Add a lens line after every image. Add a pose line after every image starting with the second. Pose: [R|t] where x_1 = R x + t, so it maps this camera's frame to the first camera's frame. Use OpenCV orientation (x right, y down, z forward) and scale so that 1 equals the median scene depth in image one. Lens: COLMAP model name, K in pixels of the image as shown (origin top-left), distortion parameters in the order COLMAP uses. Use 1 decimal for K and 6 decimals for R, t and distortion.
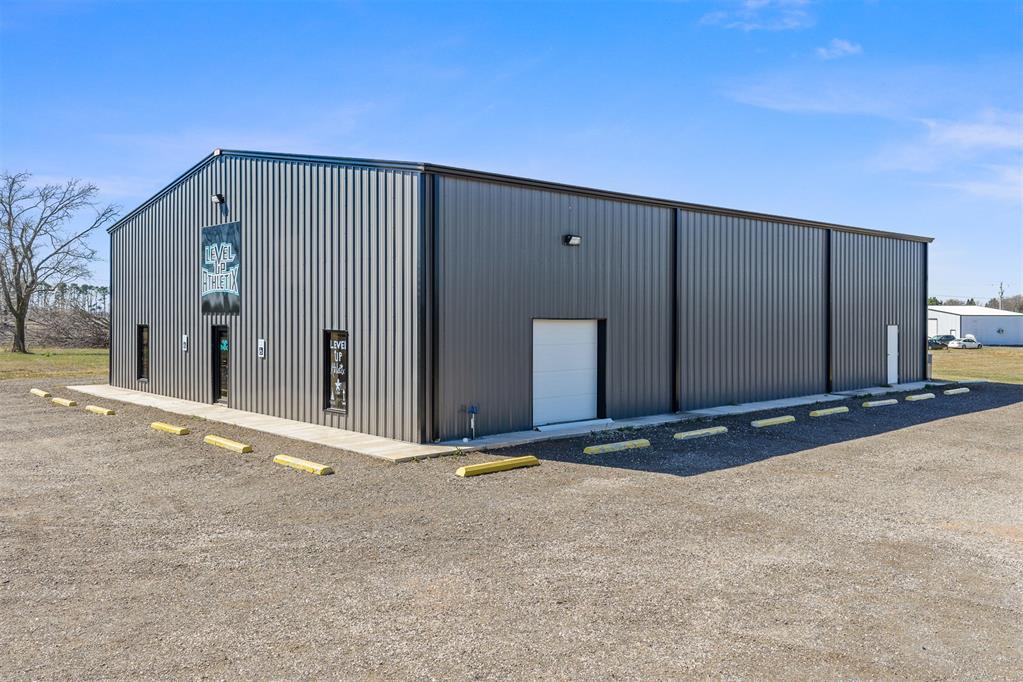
lens RADIAL K [[851.9, 0, 511.5], [0, 851.9, 335.2], [0, 0, 1]] dist [0.002405, -0.000164]
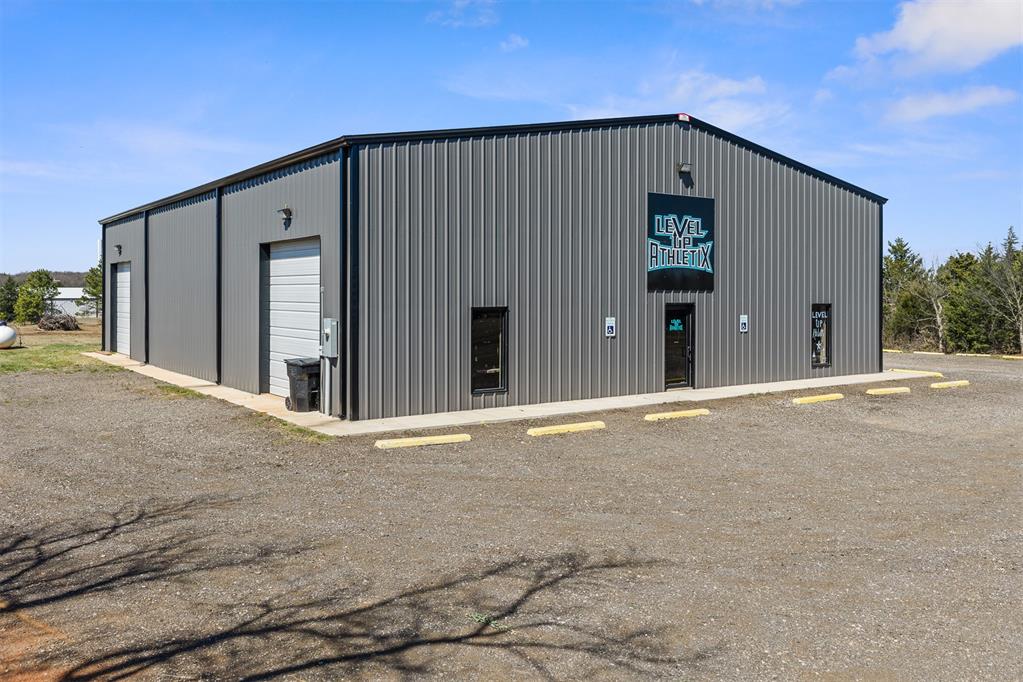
lens RADIAL K [[851.9, 0, 511.2], [0, 851.9, 342.5], [0, 0, 1]] dist [0.002405, -0.000164]
pose [[0.143309, -0.069626, 0.987226, -1.306071], [0.016399, 0.997552, 0.067974, -0.035917], [-0.989542, 0.006448, 0.144100, 1.056473]]
